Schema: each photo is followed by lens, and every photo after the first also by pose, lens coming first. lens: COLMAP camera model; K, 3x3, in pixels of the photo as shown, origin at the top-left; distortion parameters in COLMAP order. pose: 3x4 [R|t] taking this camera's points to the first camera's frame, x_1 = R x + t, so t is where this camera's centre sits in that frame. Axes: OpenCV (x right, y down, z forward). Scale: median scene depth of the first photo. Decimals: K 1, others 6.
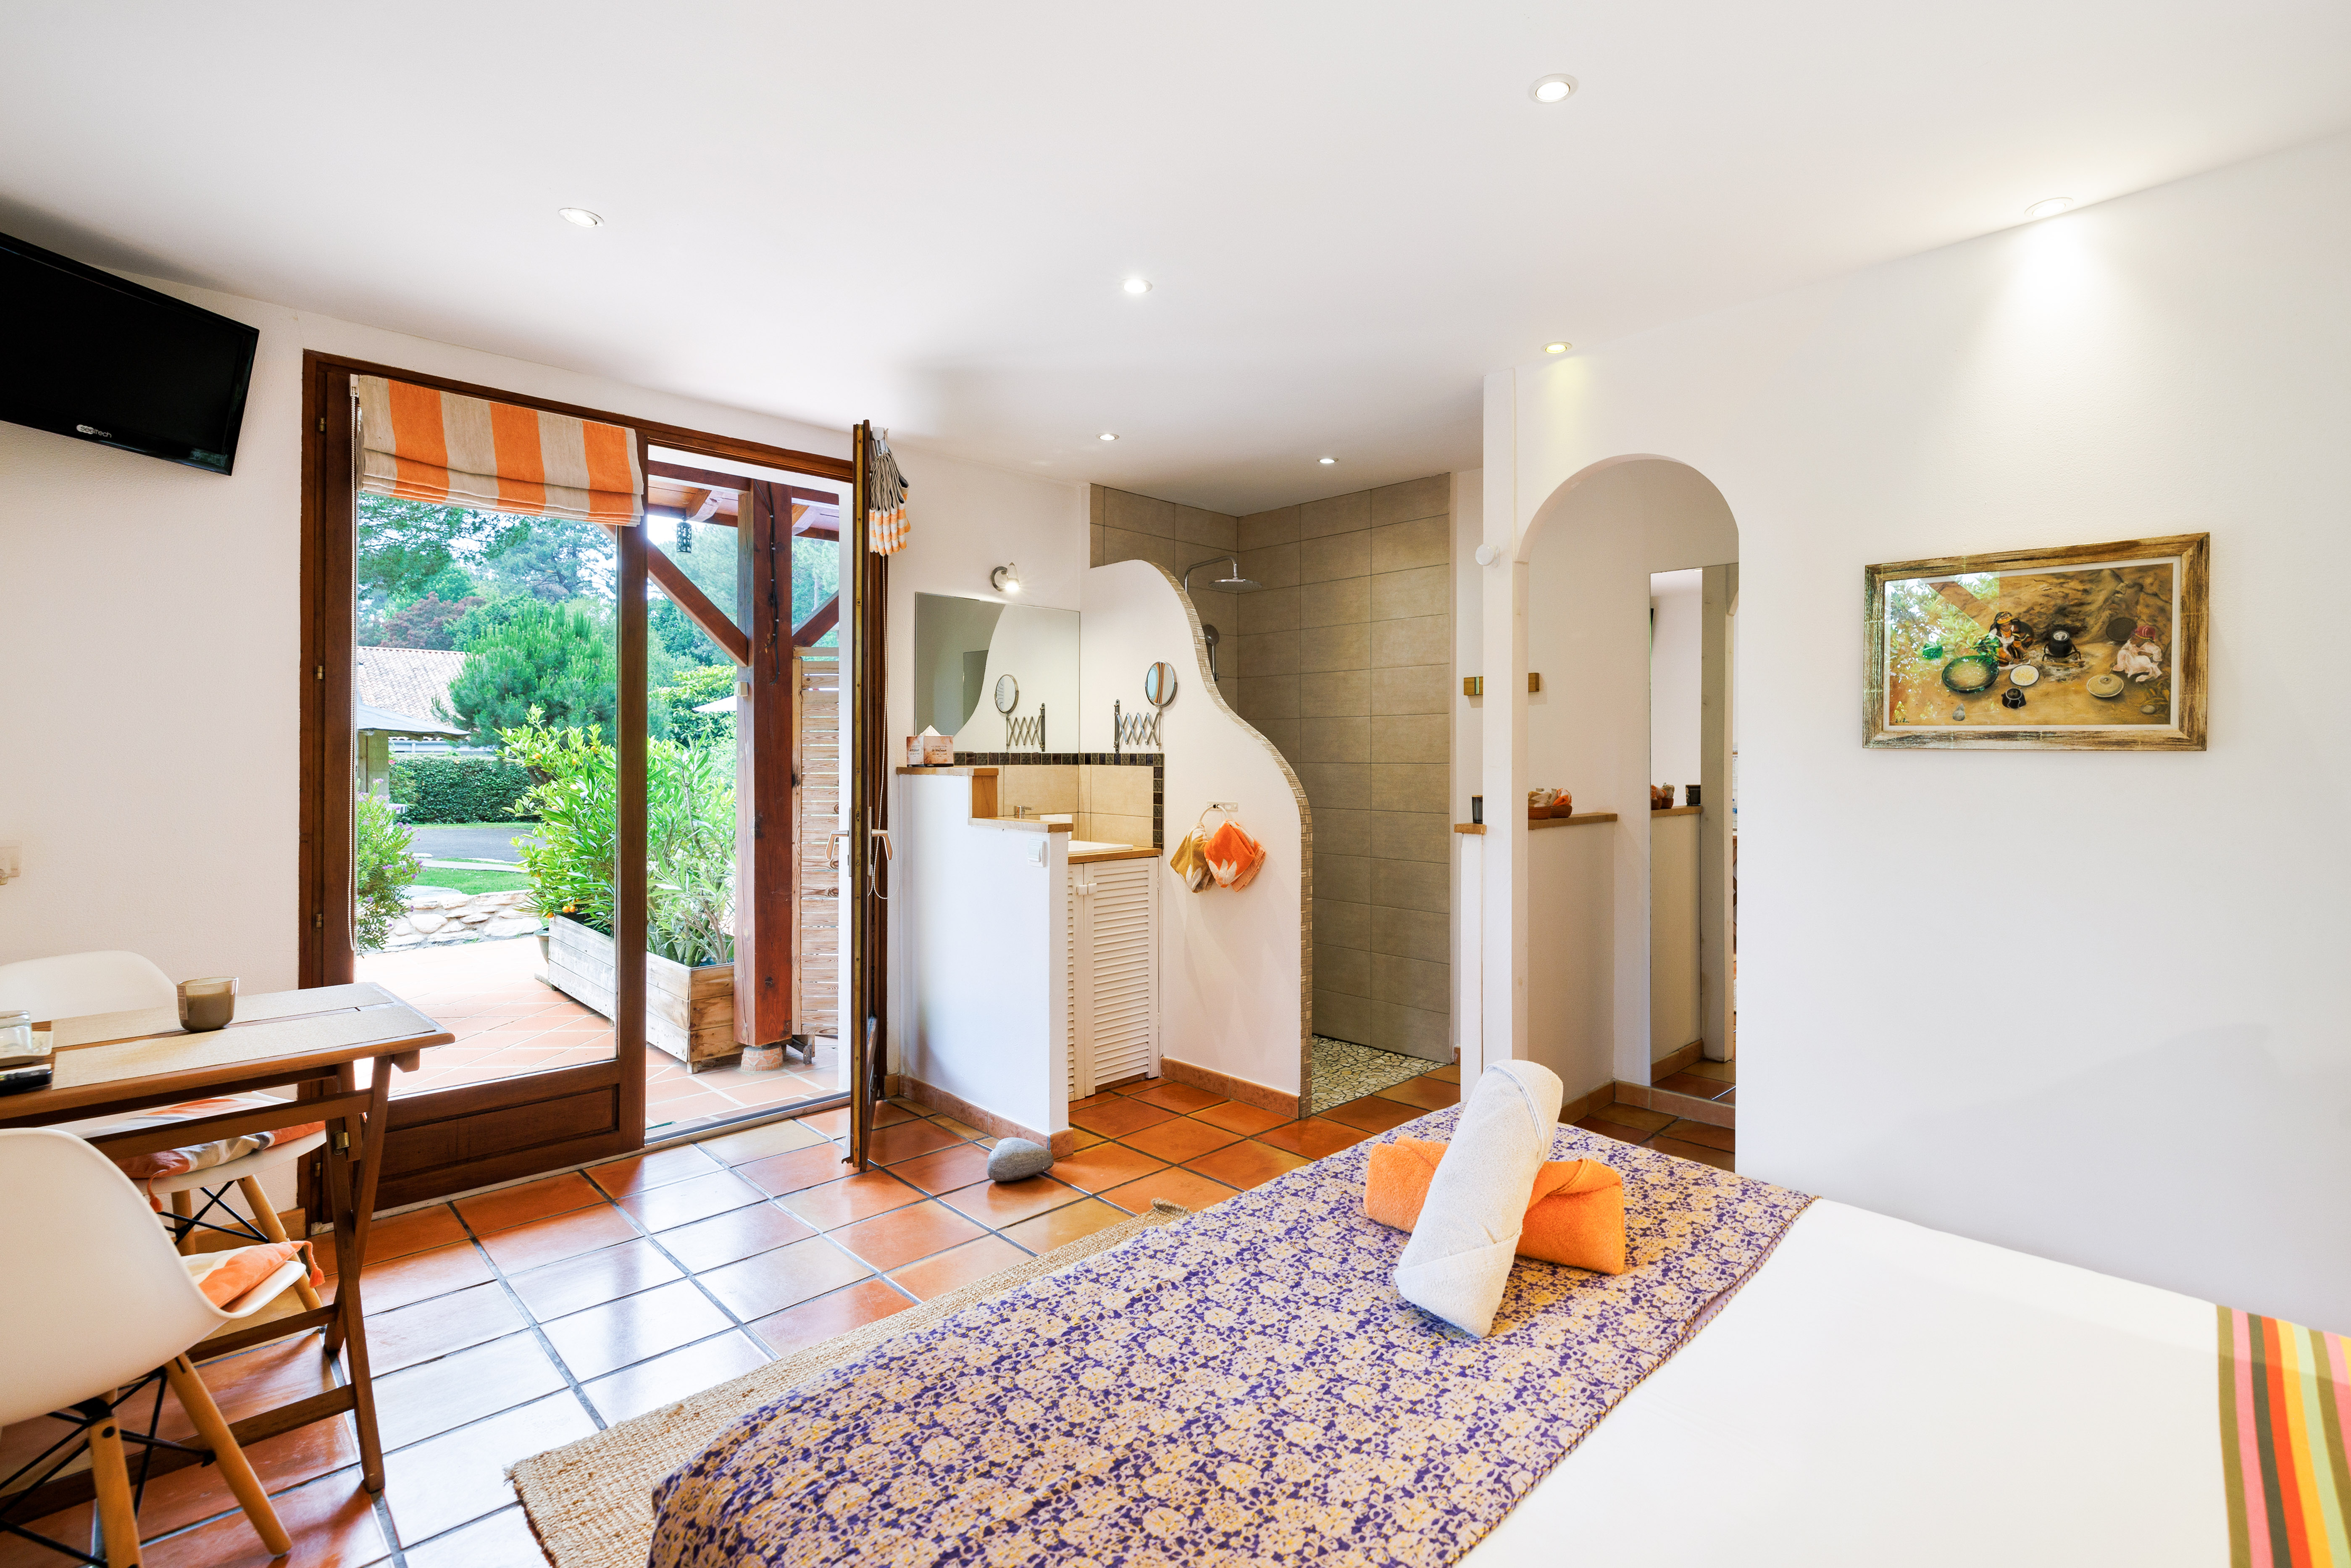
lens RADIAL K [[1027.7, 0, 1180.9], [0, 1027.7, 780.1], [0, 0, 1]] dist [0.003581, -0.000047]
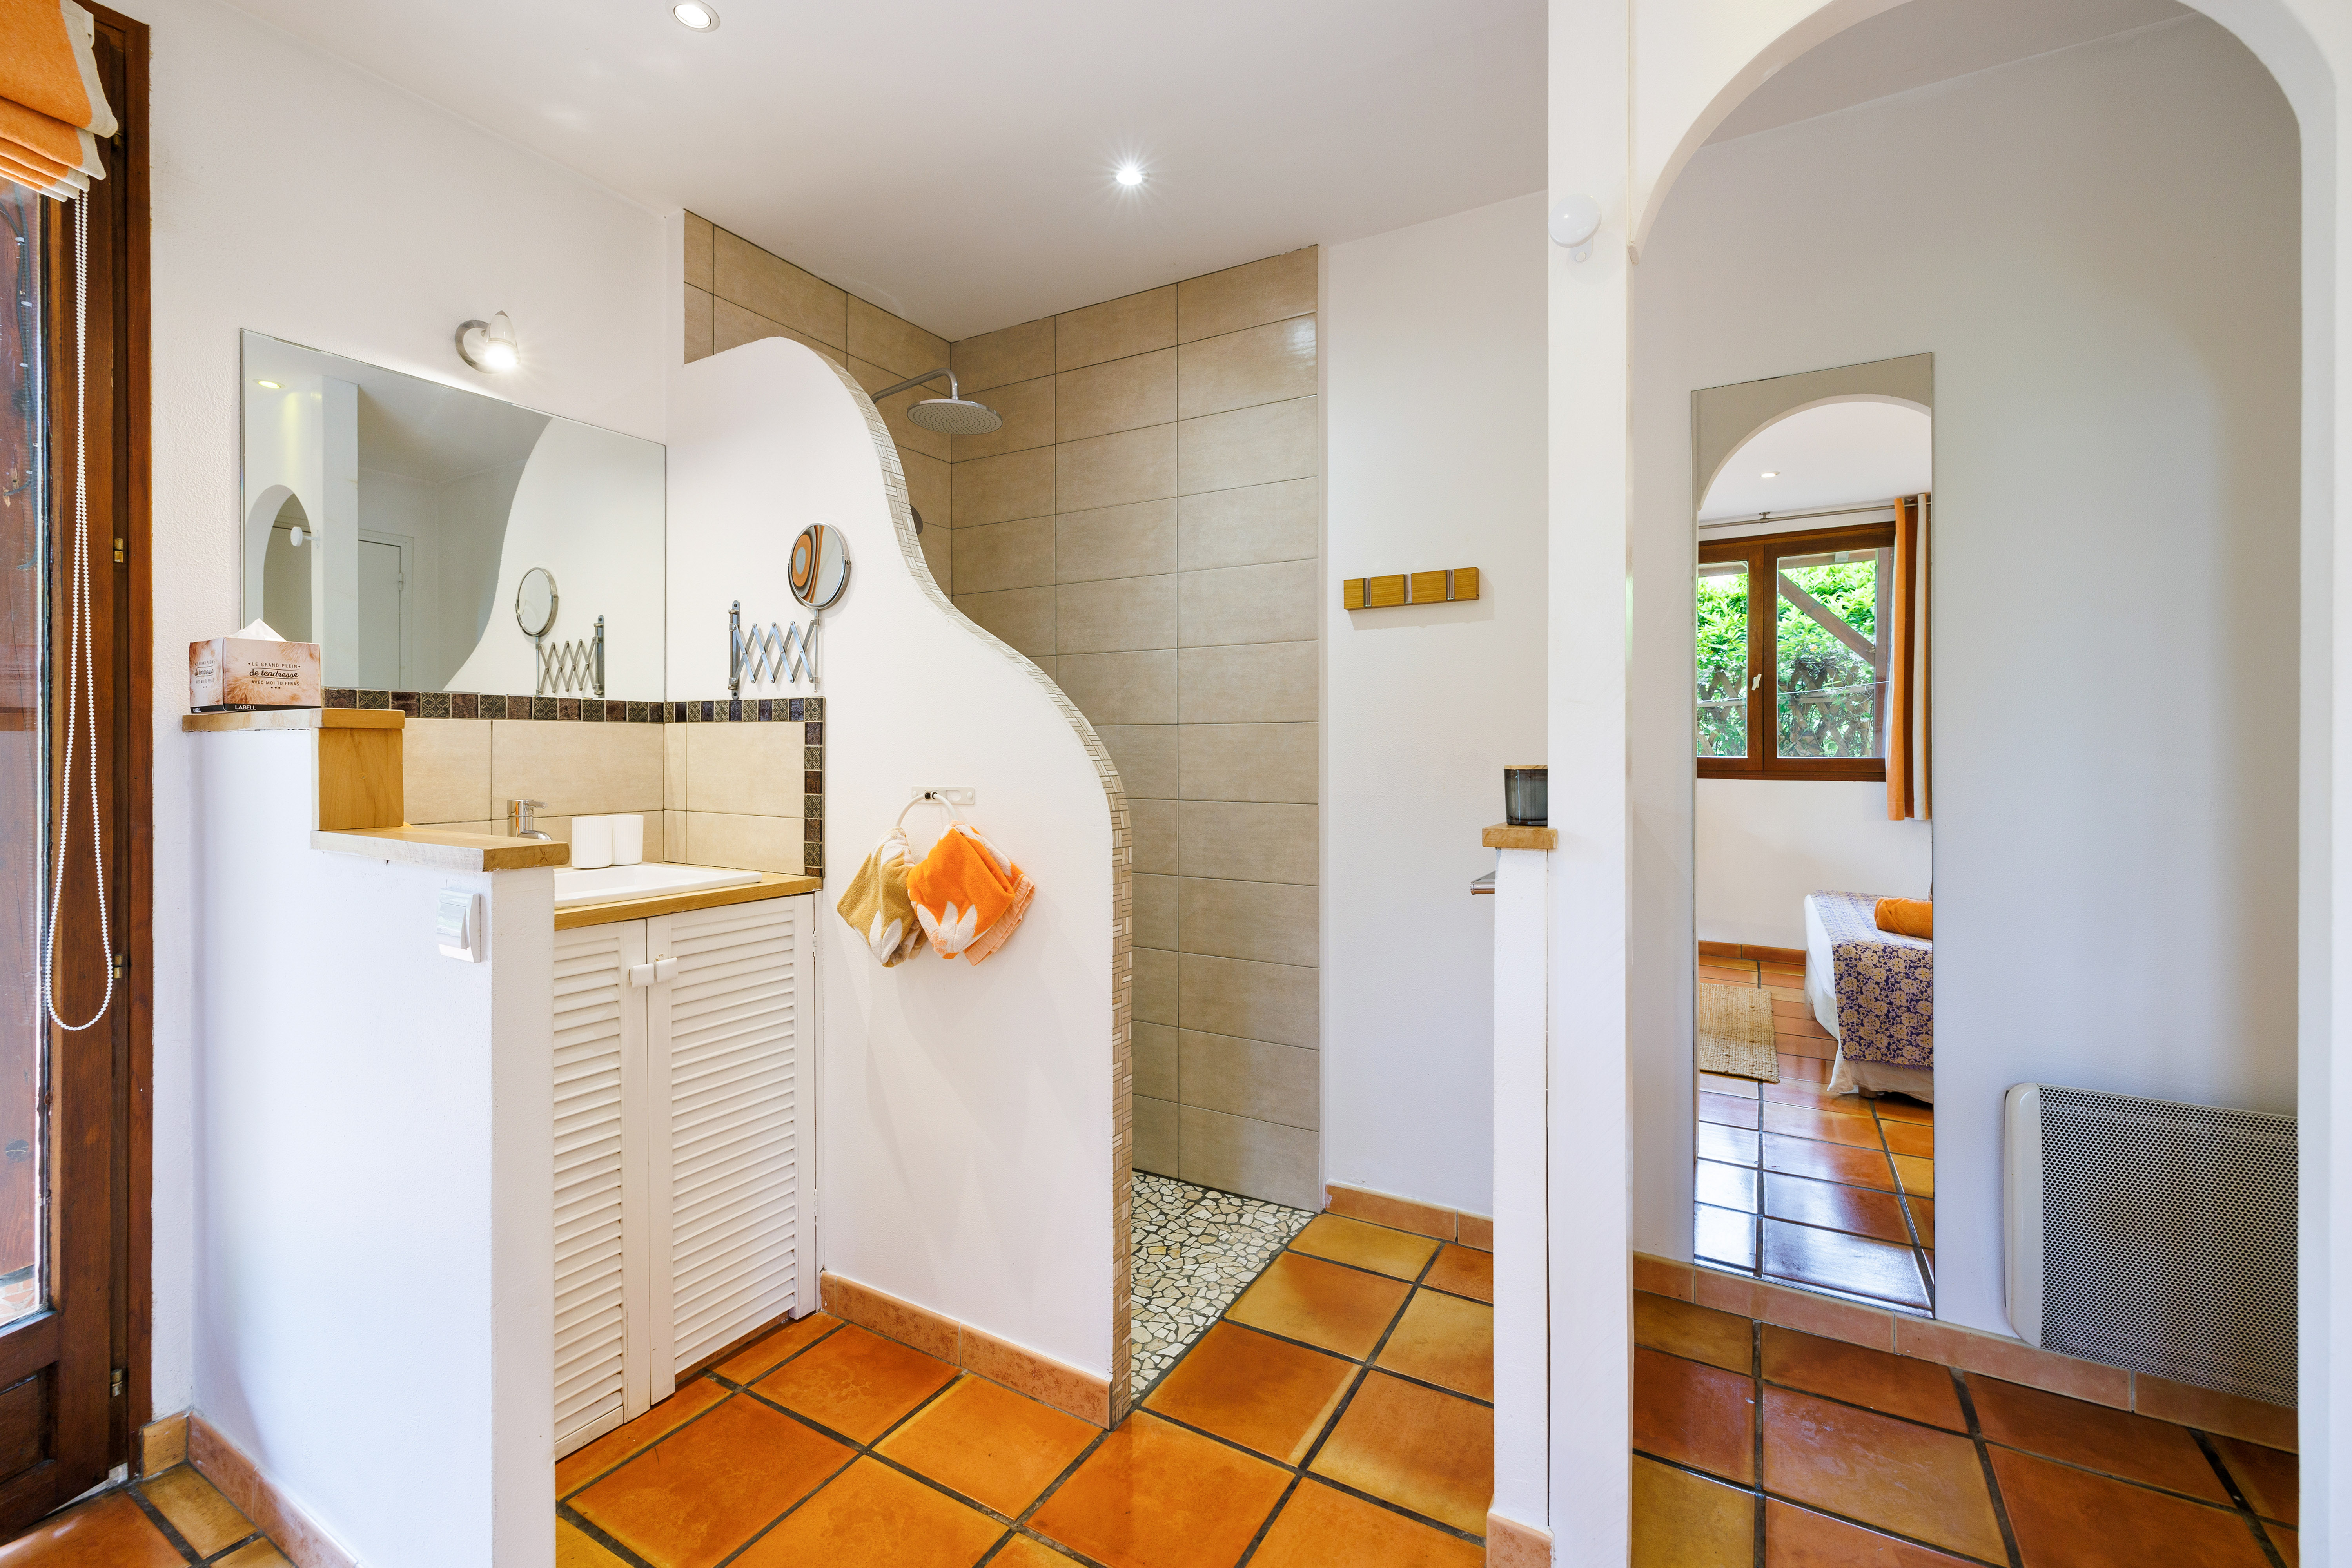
lens RADIAL K [[1028.0, 0, 1171.8], [0, 1028.0, 768.8], [0, 0, 1]] dist [0.003581, -0.000047]
pose [[0.957065, -0.003377, 0.289854, 0.000809], [0.003475, 0.999994, 0.000175, 0.011499], [-0.289853, 0.000840, 0.957071, 0.440703]]
